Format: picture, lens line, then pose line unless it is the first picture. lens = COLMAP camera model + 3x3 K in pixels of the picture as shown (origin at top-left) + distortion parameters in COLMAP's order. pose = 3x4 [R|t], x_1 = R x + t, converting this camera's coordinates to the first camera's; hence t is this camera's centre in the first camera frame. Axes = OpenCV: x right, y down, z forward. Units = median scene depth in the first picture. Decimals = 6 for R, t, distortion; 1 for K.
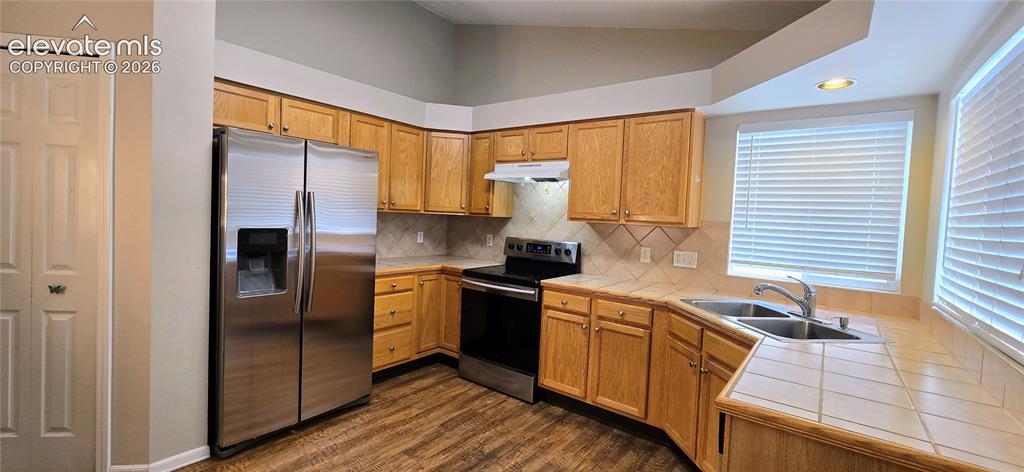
lens RADIAL K [[415.7, 0, 519.0], [0, 415.7, 230.3], [0, 0, 1]] dist [-0.009789, 0.002424]
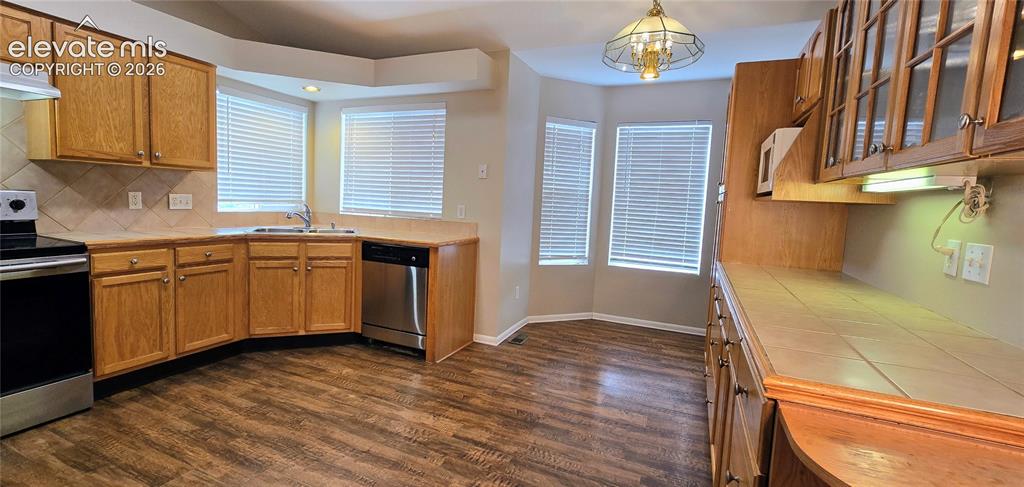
lens RADIAL K [[428.1, 0, 502.3], [0, 428.1, 238.3], [0, 0, 1]] dist [-0.006608, 0.000100]
pose [[-0.223562, -0.144071, 0.963983, -0.873947], [-0.021115, 0.989499, 0.142988, -0.010211], [-0.974461, 0.011612, -0.224257, 0.469529]]
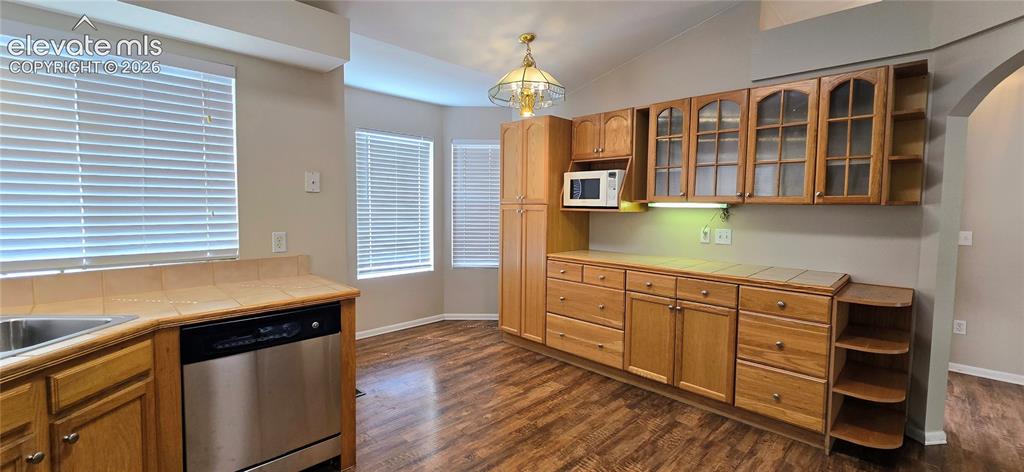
lens RADIAL K [[415.7, 0, 517.2], [0, 415.7, 229.1], [0, 0, 1]] dist [-0.009789, 0.002424]
pose [[-0.989958, -0.063882, 0.126102, -0.168819], [-0.051540, 0.993770, 0.098818, -0.033553], [-0.131629, 0.091326, -0.987083, 1.047440]]
